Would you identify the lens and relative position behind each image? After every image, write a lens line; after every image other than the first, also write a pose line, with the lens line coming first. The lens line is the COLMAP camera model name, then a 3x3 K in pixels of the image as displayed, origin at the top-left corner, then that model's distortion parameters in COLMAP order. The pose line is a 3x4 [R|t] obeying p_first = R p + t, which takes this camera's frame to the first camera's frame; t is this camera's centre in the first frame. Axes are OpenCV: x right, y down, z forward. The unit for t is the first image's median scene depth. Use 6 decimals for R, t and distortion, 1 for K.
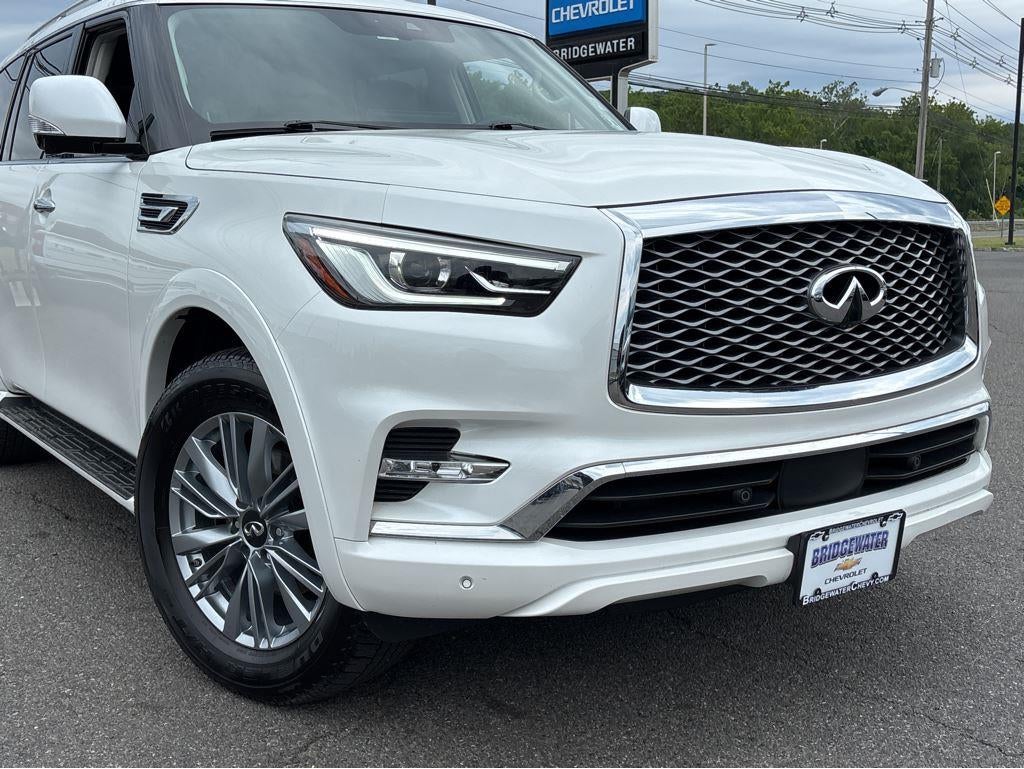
lens RADIAL K [[1198.6, 0, 512.0], [0, 1198.6, 384.5], [0, 0, 1]] dist [0.016414, -0.014691]
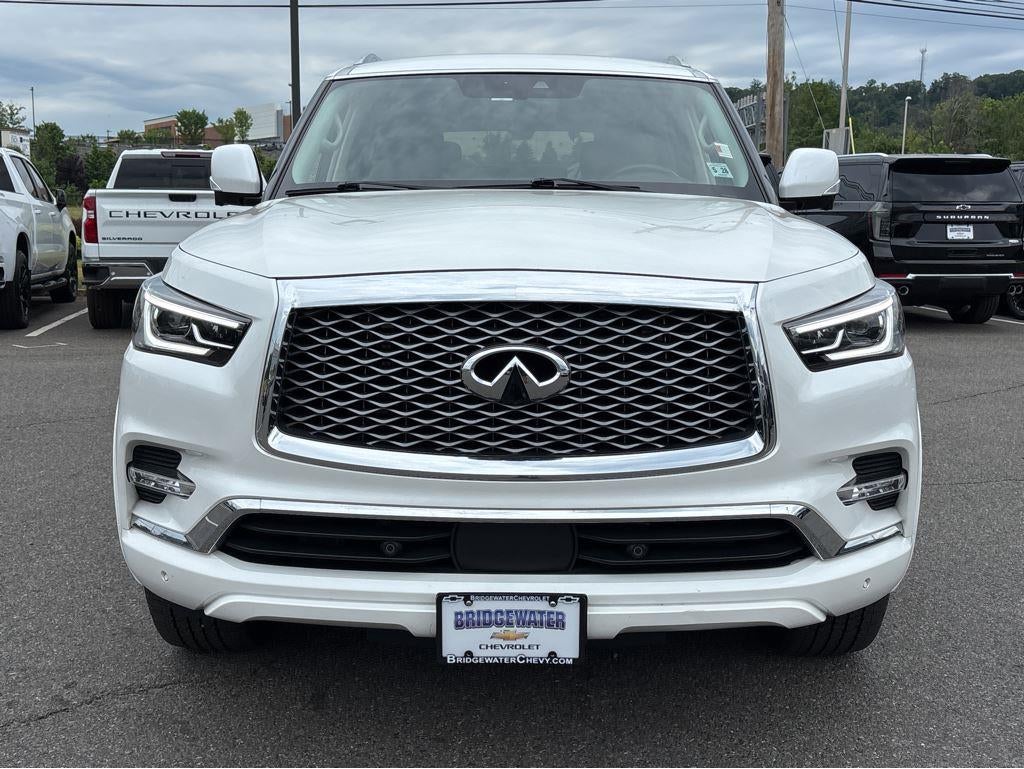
lens RADIAL K [[1241.8, 0, 512.0], [0, 1241.8, 384.5], [0, 0, 1]] dist [0.004602, -0.004482]
pose [[0.835543, 0.098809, -0.540467, 0.877709], [-0.105223, 0.994265, 0.019101, -0.087854], [0.539254, 0.040910, 0.841149, 0.107943]]
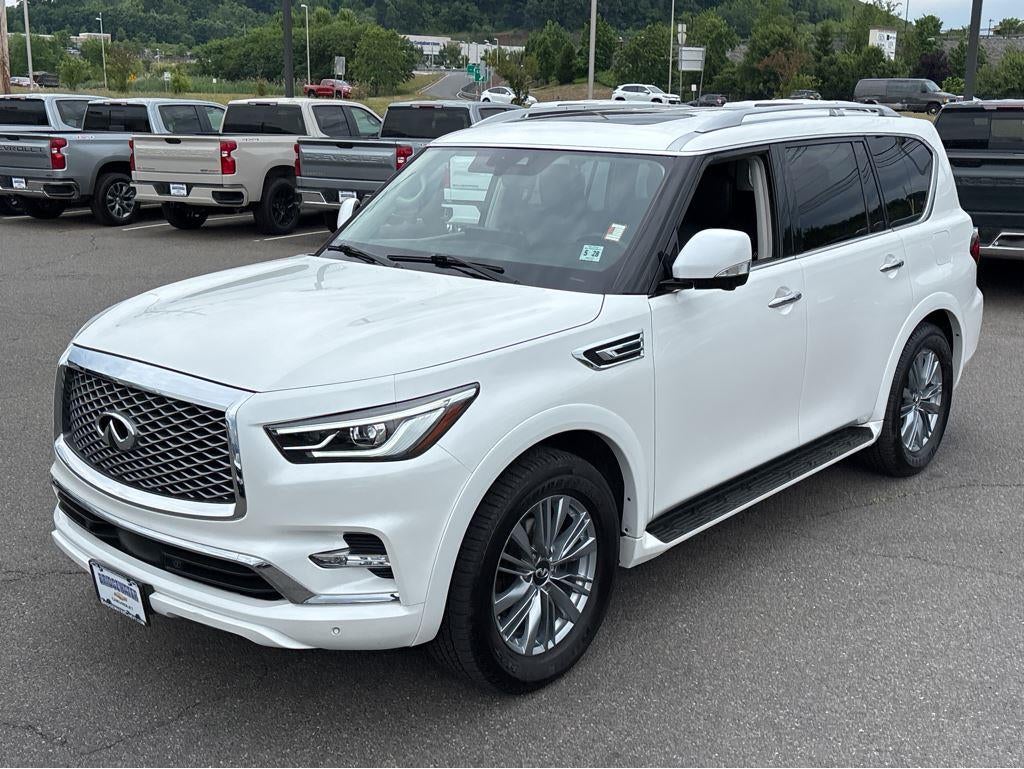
lens RADIAL K [[1204.3, 0, 500.1], [0, 1204.3, 384.0], [0, 0, 1]] dist [0.020895, -0.027887]
pose [[0.286628, 0.242652, -0.926803, 1.917071], [-0.157070, 0.966205, 0.204392, -0.548033], [0.945079, 0.086988, 0.315055, 1.002333]]
